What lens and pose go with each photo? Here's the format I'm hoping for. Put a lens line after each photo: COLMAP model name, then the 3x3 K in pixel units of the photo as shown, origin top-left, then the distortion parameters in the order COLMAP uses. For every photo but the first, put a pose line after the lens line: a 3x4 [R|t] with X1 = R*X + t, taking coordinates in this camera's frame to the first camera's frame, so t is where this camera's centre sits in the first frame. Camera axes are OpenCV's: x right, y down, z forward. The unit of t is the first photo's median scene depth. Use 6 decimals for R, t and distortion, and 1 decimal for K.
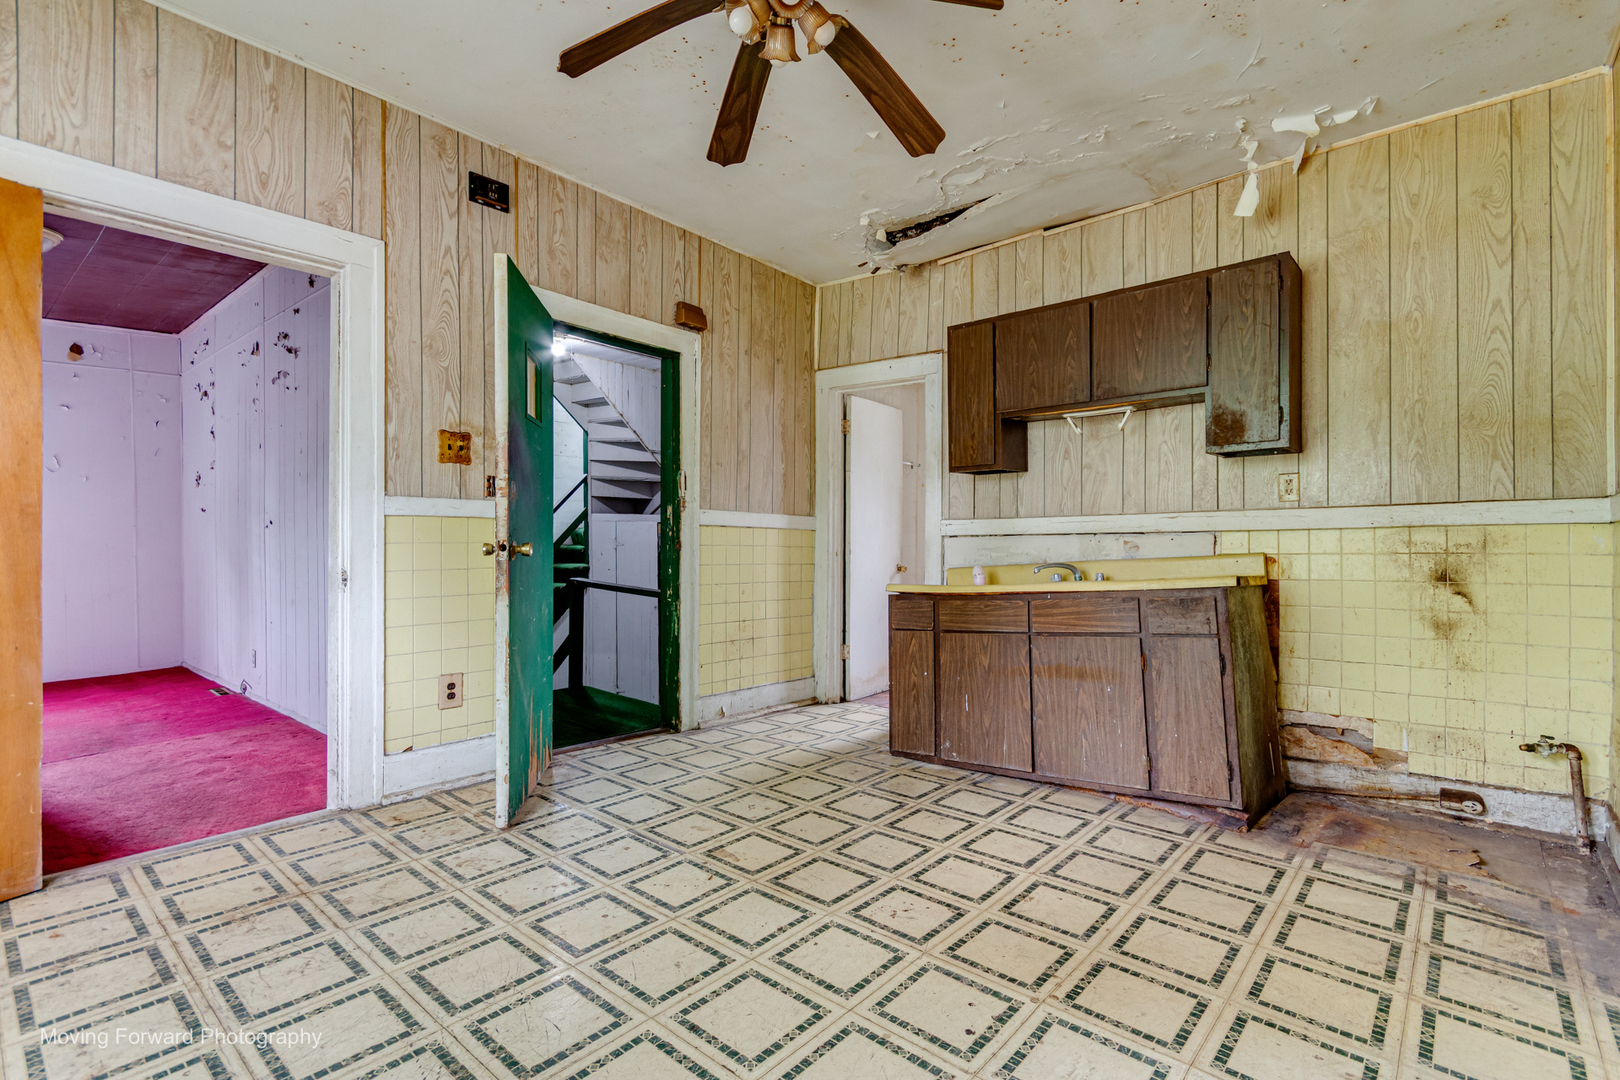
lens RADIAL K [[751.1, 0, 809.6], [0, 751.1, 547.3], [0, 0, 1]] dist [0.003329, 0.000080]
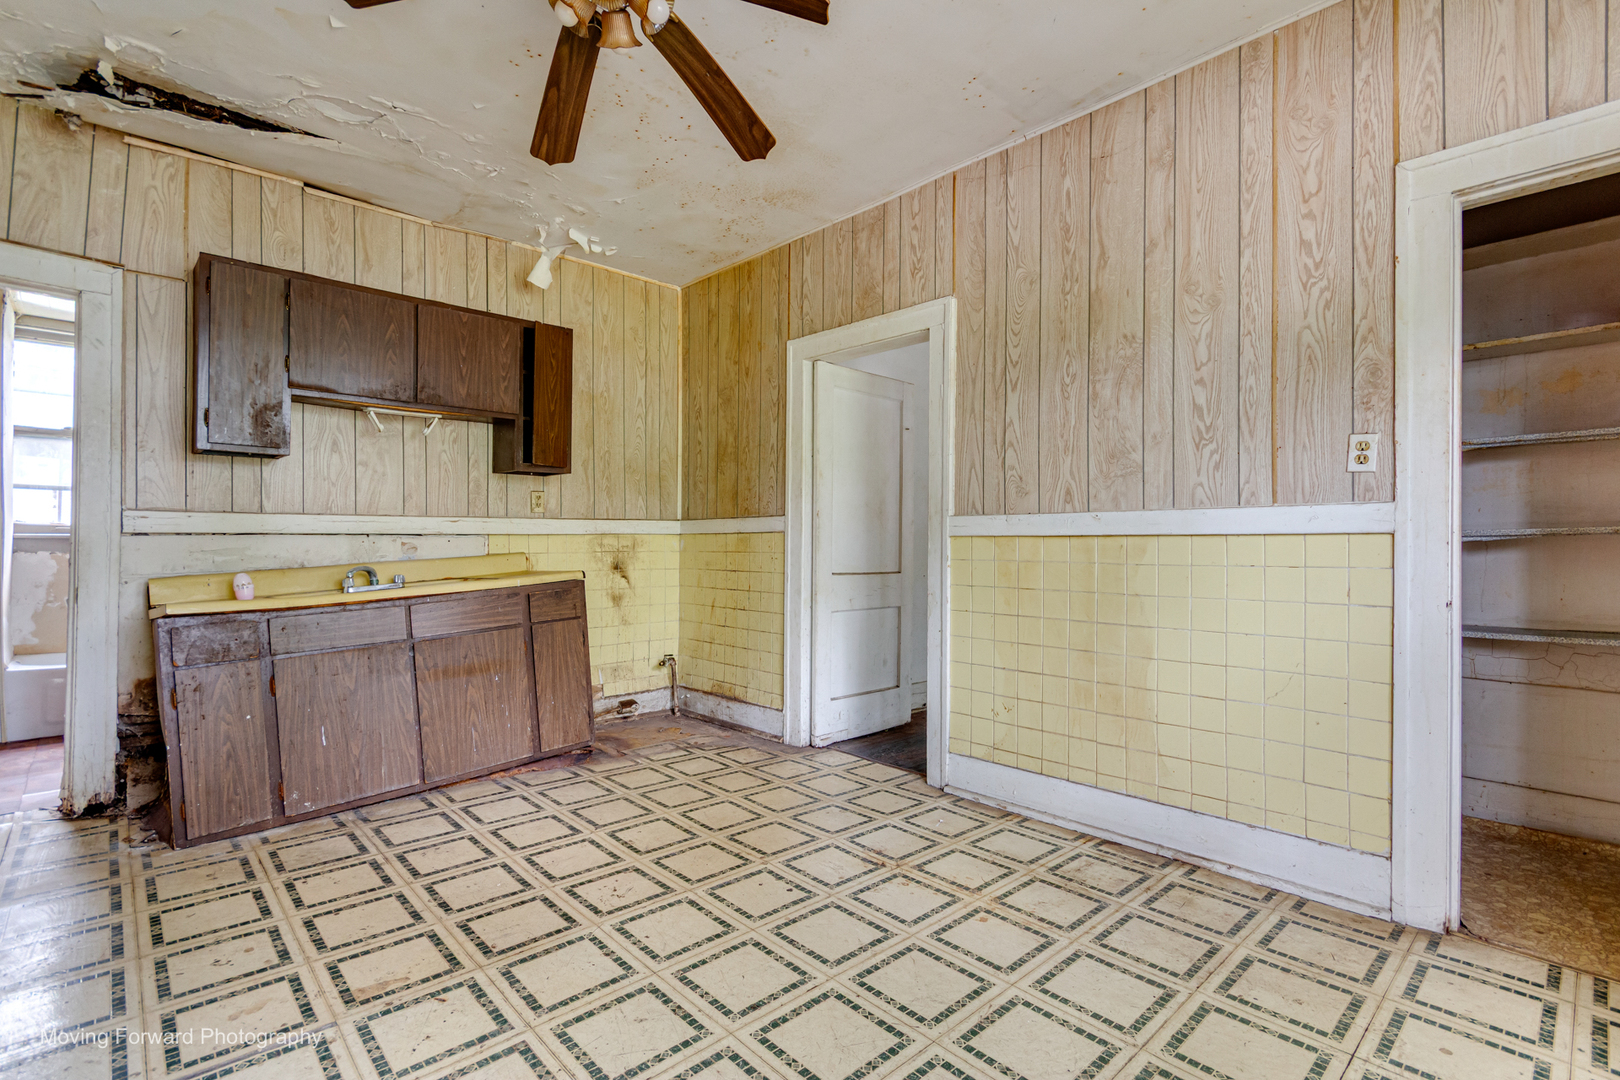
lens RADIAL K [[751.1, 0, 798.1], [0, 751.1, 543.1], [0, 0, 1]] dist [0.003329, 0.000080]
pose [[0.112361, 0.000376, 0.993667, -0.671708], [-0.001720, 0.999999, -0.000184, -0.010248], [-0.993666, -0.001688, 0.112362, 0.456213]]
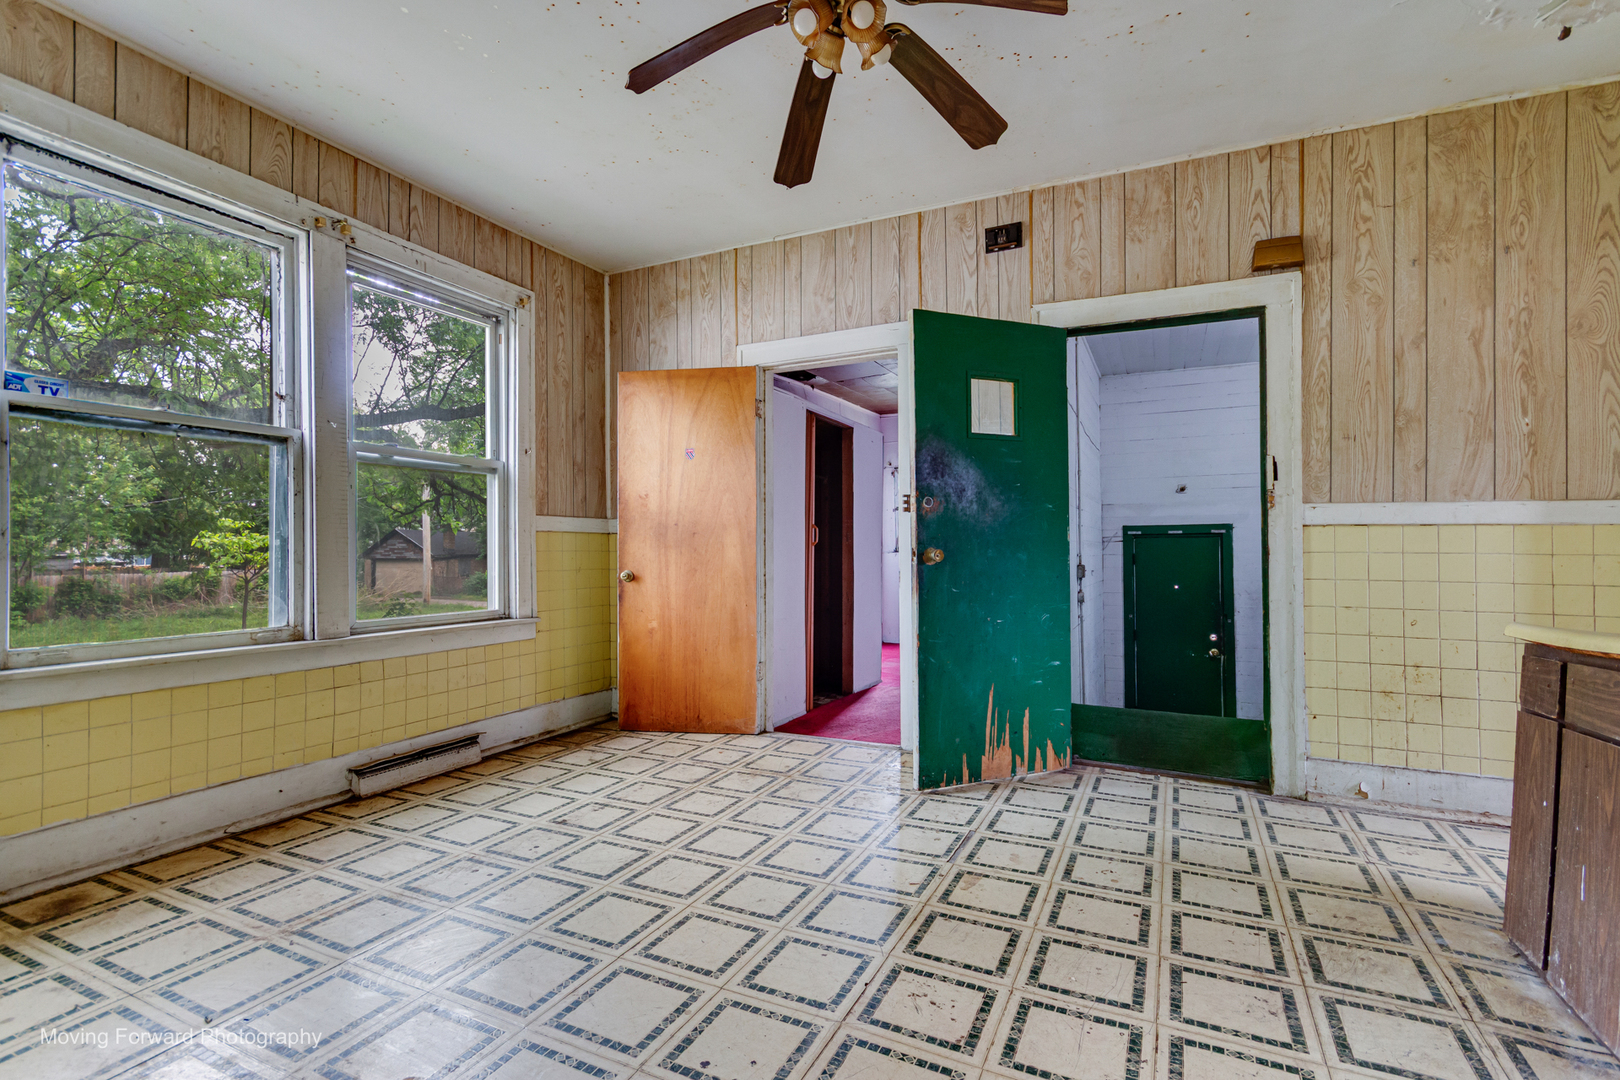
lens RADIAL K [[751.1, 0, 808.3], [0, 751.1, 543.4], [0, 0, 1]] dist [0.003329, 0.000080]
pose [[0.262535, -0.013656, -0.964826, 0.646093], [-0.003379, 0.999881, -0.015071, 0.002432], [0.964917, 0.007217, 0.262457, 0.482960]]
